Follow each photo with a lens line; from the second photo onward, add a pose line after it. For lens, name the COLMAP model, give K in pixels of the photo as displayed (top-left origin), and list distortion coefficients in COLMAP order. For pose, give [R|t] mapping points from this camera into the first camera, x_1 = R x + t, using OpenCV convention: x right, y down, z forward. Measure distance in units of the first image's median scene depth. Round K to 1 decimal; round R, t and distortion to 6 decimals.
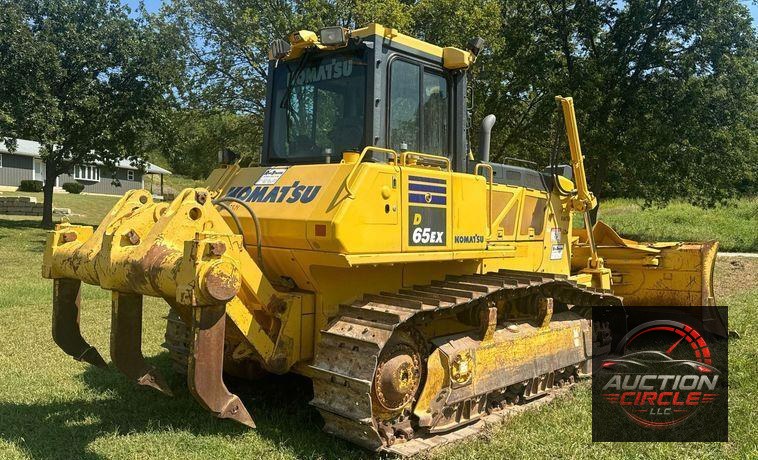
lens RADIAL K [[661.0, 0, 379.0], [0, 661.0, 230.0], [0, 0, 1]] dist [0.000993, 0.000411]
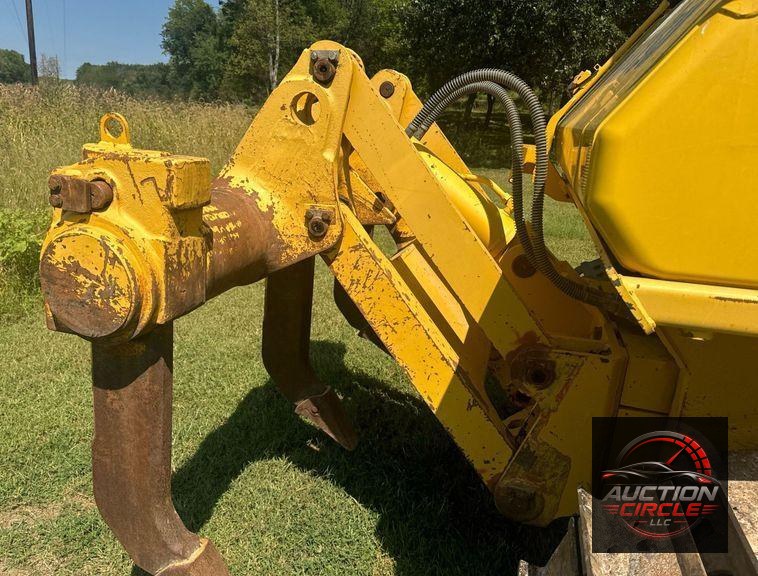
lens RADIAL K [[561.9, 0, 379.0], [0, 561.9, 288.0], [0, 0, 1]] dist [0.004099, 0.001155]
pose [[0.422974, 0.241225, -0.873444, 0.074011], [-0.038801, 0.967852, 0.248509, -0.003314], [0.905311, -0.071223, 0.418736, 0.736271]]
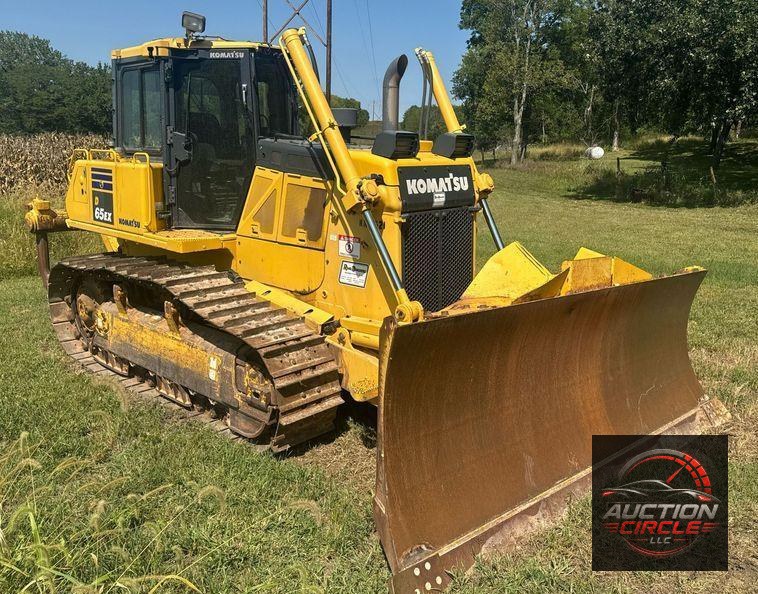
lens RADIAL K [[639.1, 0, 379.0], [0, 639.1, 297.0], [0, 0, 1]] dist [0.004291, -0.002186]
pose [[0.001717, 0.197991, -0.980202, 1.332620], [-0.042461, 0.979334, 0.197741, -0.103592], [0.999097, 0.041281, 0.010088, 1.539512]]
